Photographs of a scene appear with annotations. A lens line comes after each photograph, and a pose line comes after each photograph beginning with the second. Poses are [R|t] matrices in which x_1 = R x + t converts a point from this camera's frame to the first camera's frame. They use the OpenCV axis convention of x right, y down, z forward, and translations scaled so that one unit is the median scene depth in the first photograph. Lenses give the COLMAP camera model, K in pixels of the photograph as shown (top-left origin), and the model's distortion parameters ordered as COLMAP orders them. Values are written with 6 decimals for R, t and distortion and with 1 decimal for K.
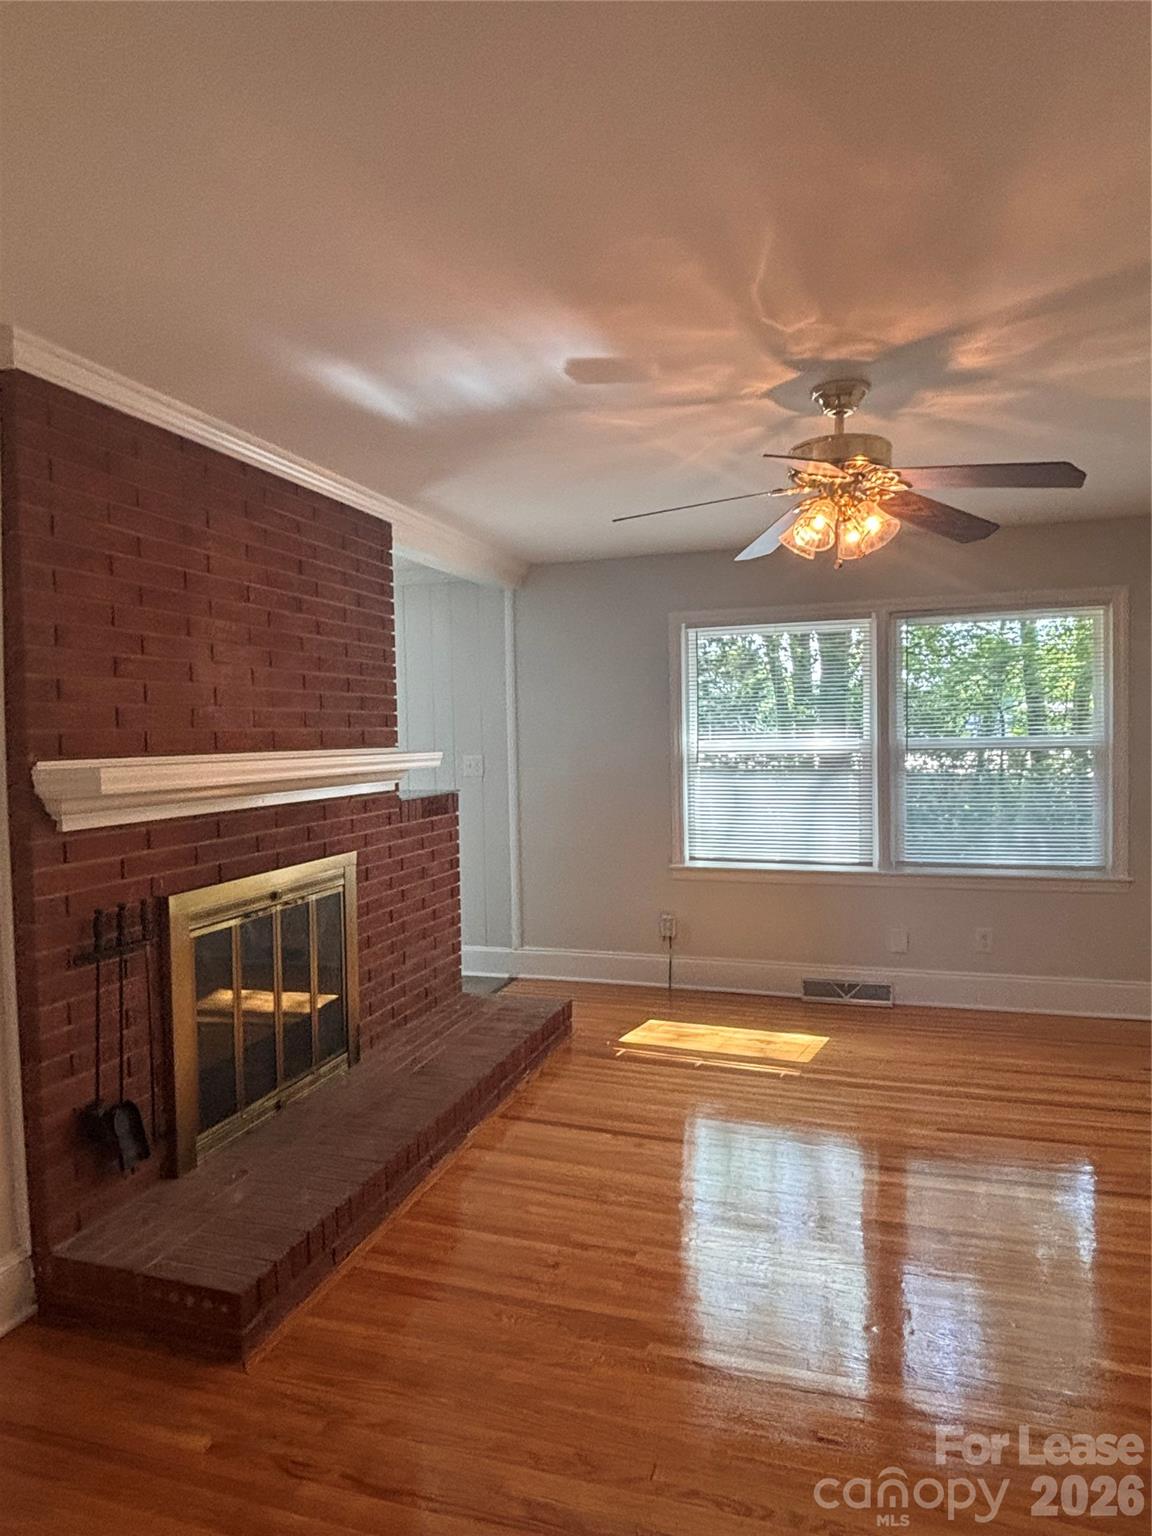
lens RADIAL K [[932.3, 0, 576.2], [0, 932.3, 762.8], [0, 0, 1]] dist [0.007893, 0.001199]
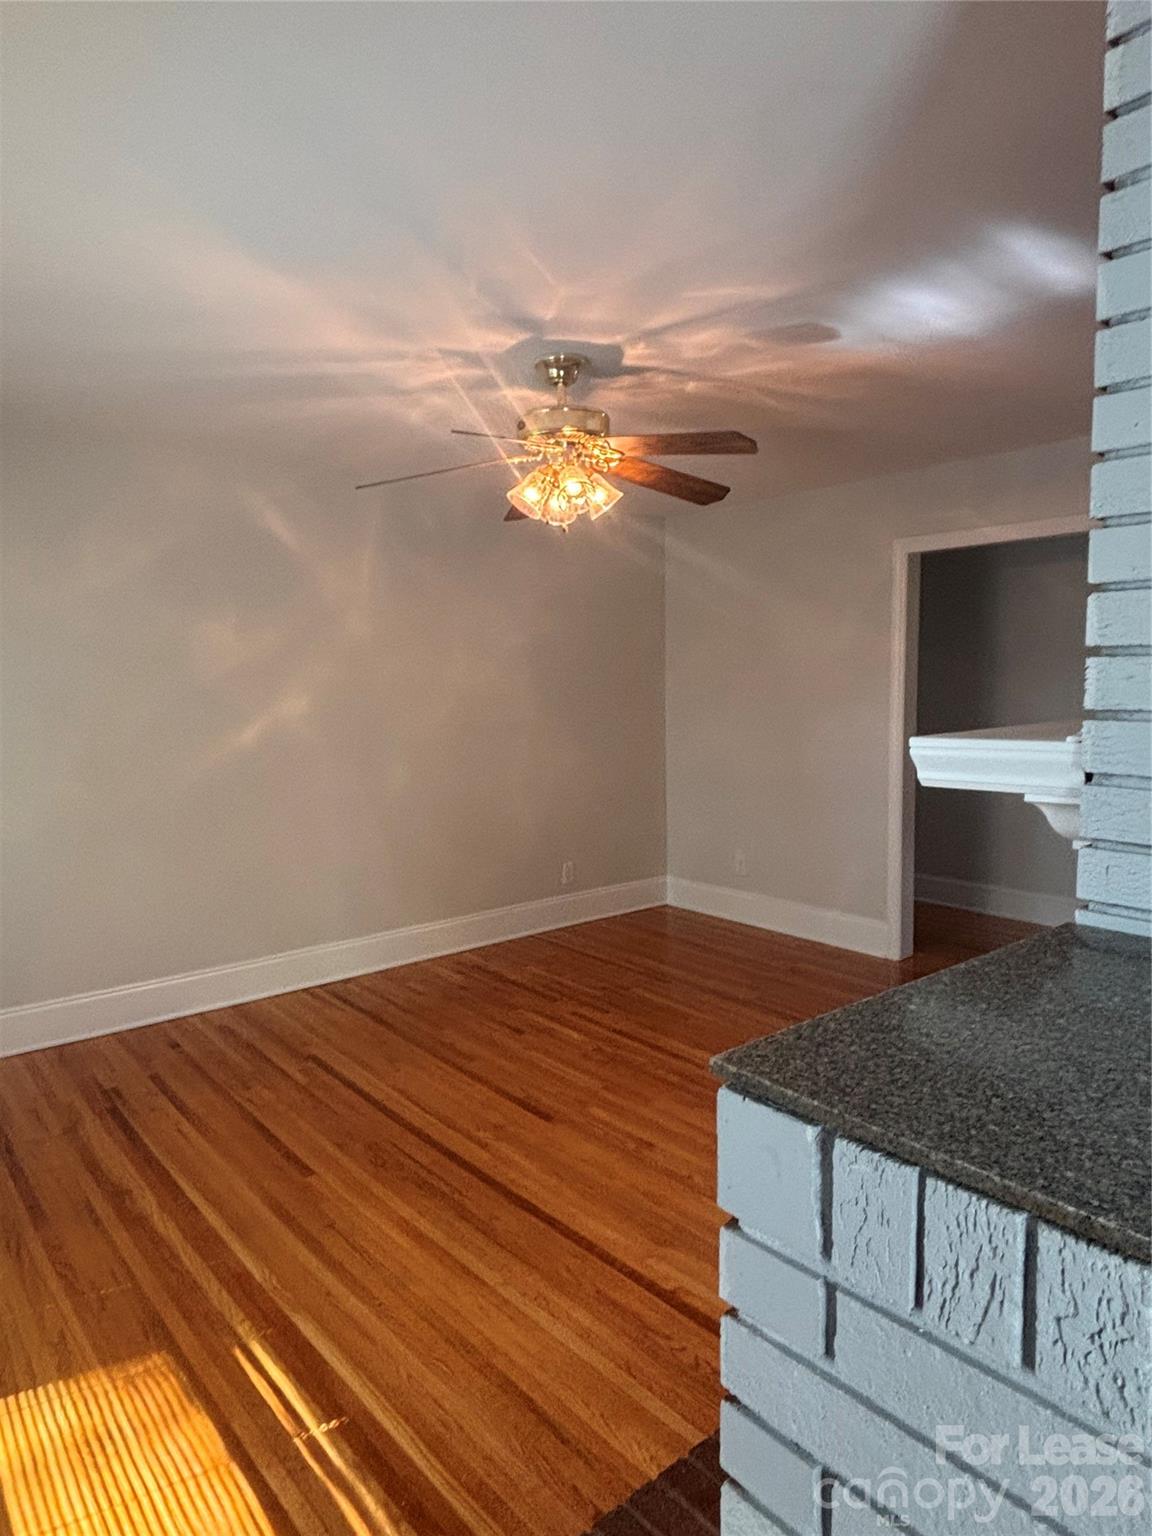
lens RADIAL K [[932.3, 0, 569.2], [0, 932.3, 764.3], [0, 0, 1]] dist [0.007893, 0.001199]
pose [[-0.842861, -0.026247, 0.537490, -0.311431], [0.044802, 0.991920, 0.118694, -0.073085], [-0.536263, 0.124123, -0.834875, 1.964471]]
